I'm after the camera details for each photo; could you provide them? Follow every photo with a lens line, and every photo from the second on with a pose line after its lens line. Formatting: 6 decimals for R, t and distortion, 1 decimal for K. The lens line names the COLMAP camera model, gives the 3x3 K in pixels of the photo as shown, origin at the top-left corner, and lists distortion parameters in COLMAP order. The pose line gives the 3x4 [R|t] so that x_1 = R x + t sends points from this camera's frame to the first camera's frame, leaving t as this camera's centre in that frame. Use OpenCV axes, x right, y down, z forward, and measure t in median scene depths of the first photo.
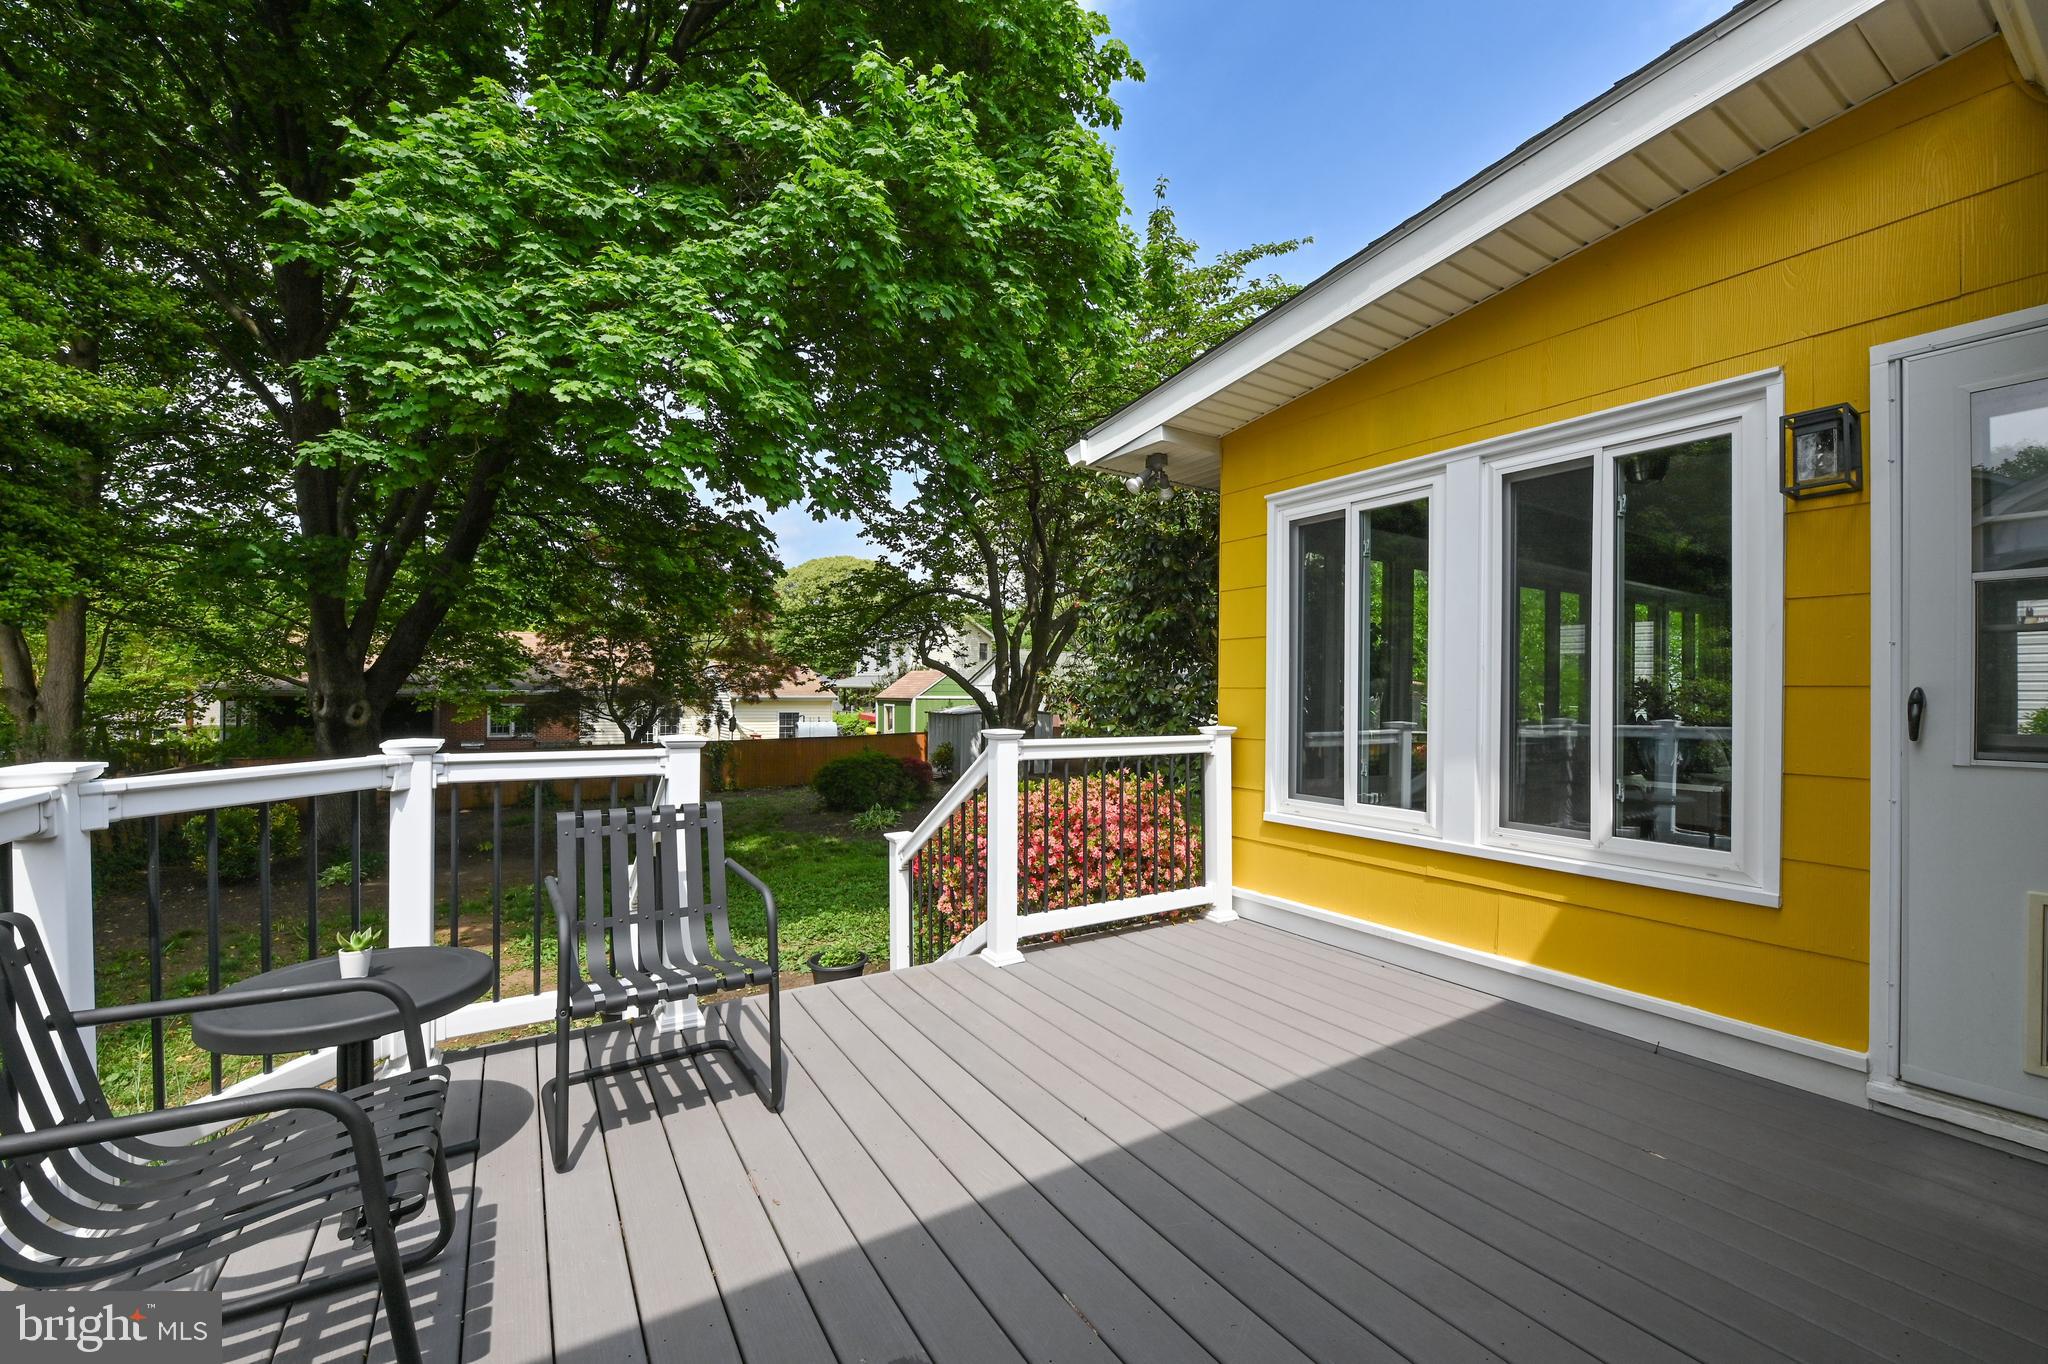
lens RADIAL K [[813.2, 0, 1008.3], [0, 813.2, 690.9], [0, 0, 1]] dist [0.000712, 0.000121]
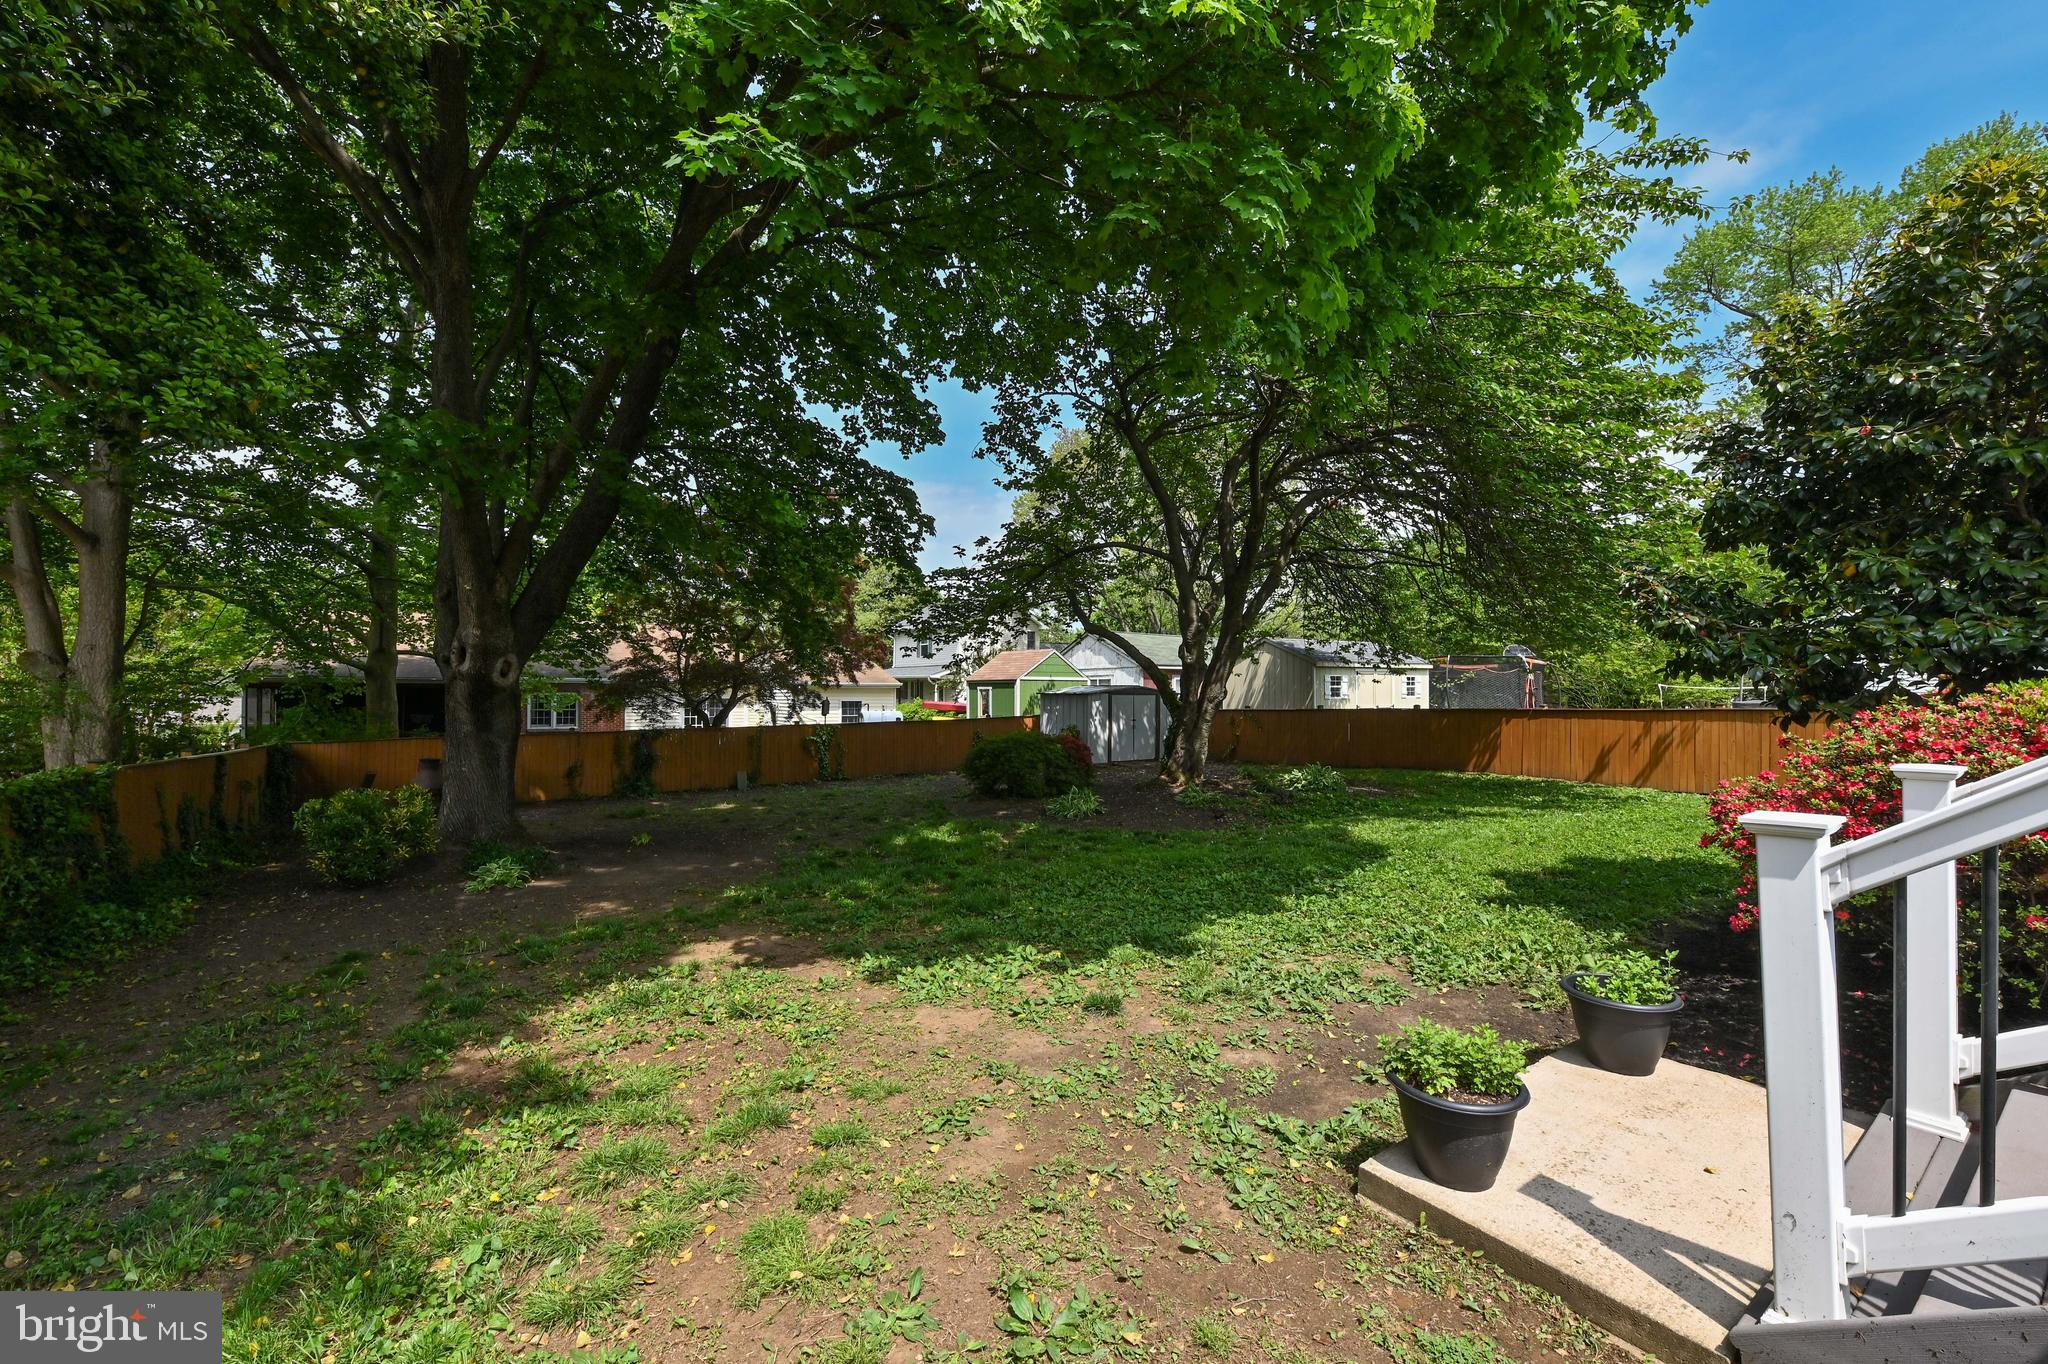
lens RADIAL K [[813.2, 0, 1041.8], [0, 813.2, 676.5], [0, 0, 1]] dist [0.000712, 0.000121]
pose [[0.999655, -0.003479, 0.026035, -0.175965], [0.003810, 0.999913, -0.012663, 0.027392], [-0.025988, 0.012758, 0.999581, 0.113217]]
